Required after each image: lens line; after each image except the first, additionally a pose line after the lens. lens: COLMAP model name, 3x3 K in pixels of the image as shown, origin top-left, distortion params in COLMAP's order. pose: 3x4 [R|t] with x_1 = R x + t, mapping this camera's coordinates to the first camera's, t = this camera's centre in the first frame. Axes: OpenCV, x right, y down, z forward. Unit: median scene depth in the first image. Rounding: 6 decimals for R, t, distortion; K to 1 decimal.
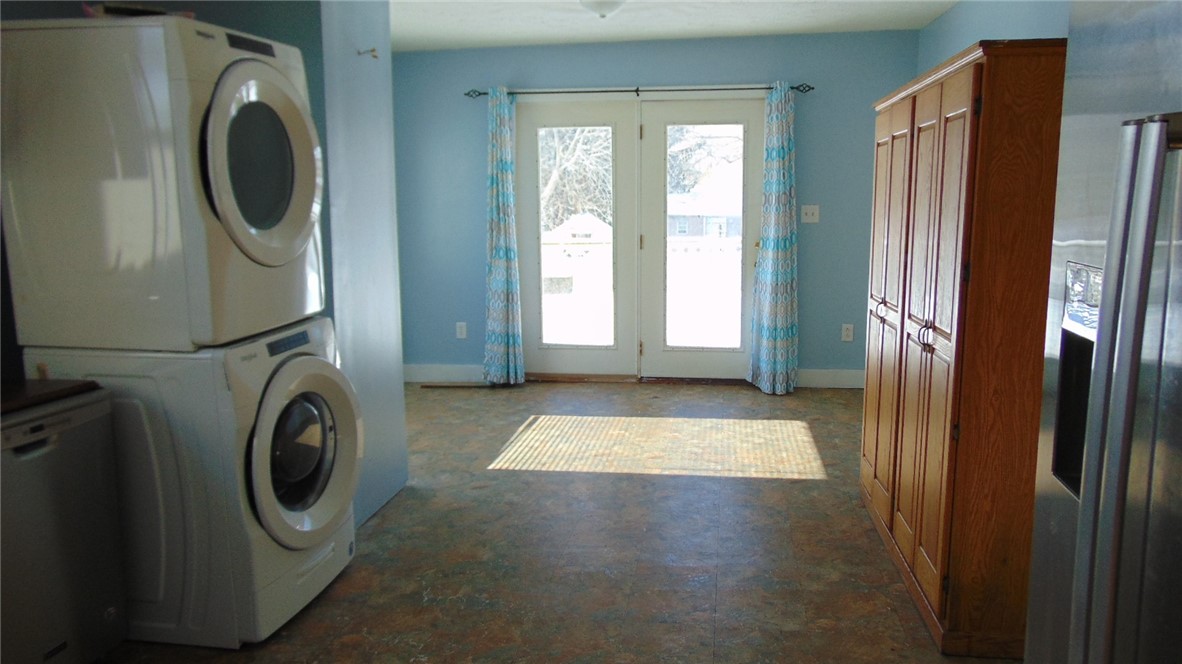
lens RADIAL K [[868.4, 0, 590.5], [0, 868.4, 333.5], [0, 0, 1]] dist [-0.031285, 0.010718]
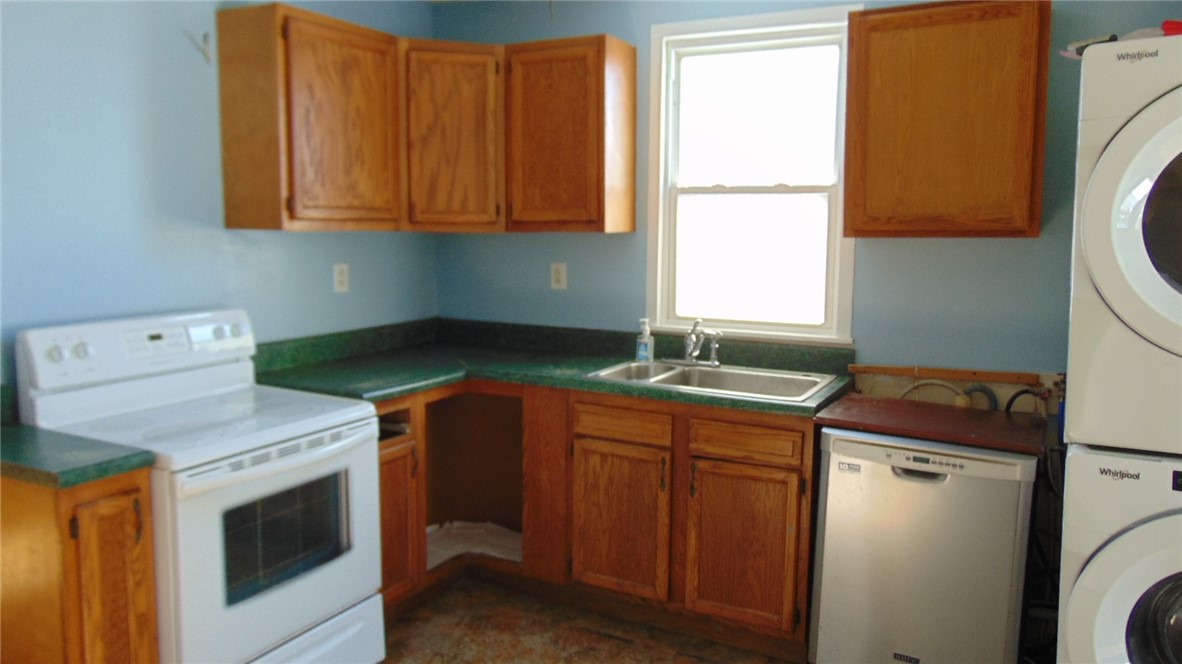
lens RADIAL K [[868.4, 0, 589.1], [0, 868.4, 330.0], [0, 0, 1]] dist [-0.031285, 0.010718]
pose [[-0.335620, 0.114875, -0.934967, 0.407034], [-0.151174, 0.973104, 0.173827, -0.141099], [0.929788, 0.199682, -0.309227, 0.709283]]
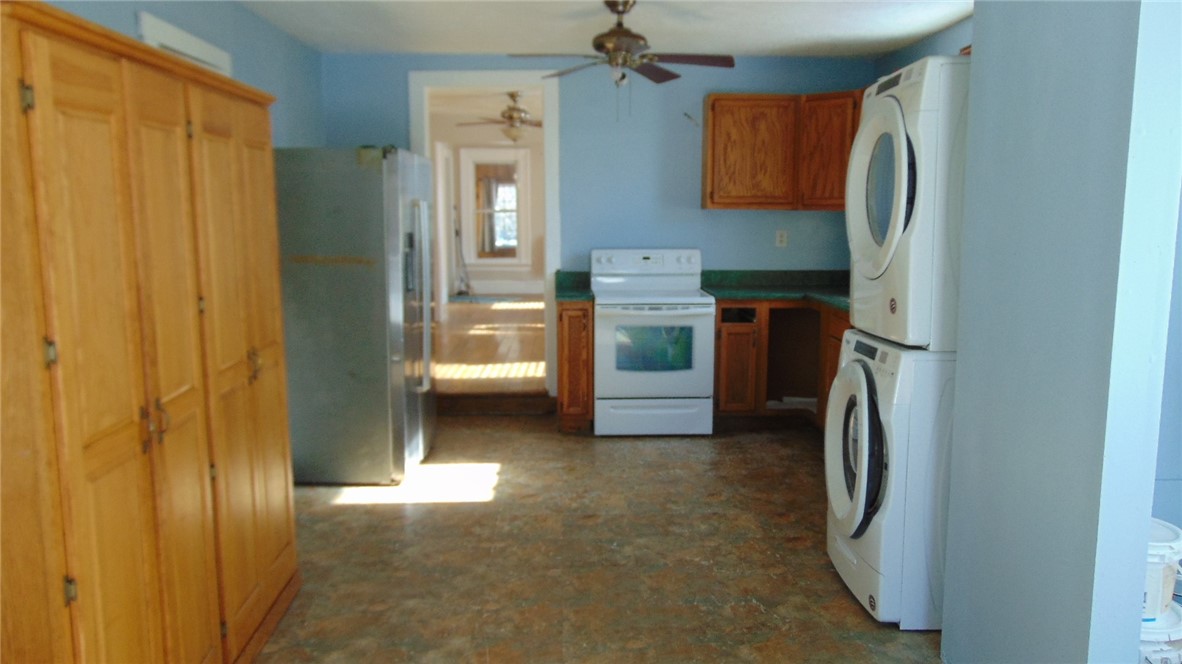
lens RADIAL K [[868.4, 0, 589.2], [0, 868.4, 332.7], [0, 0, 1]] dist [-0.031285, 0.010718]
pose [[-0.982949, 0.027292, -0.181844, 0.198806], [-0.025818, 0.958644, 0.283436, -0.313942], [0.182059, 0.283298, -0.941593, 1.974757]]
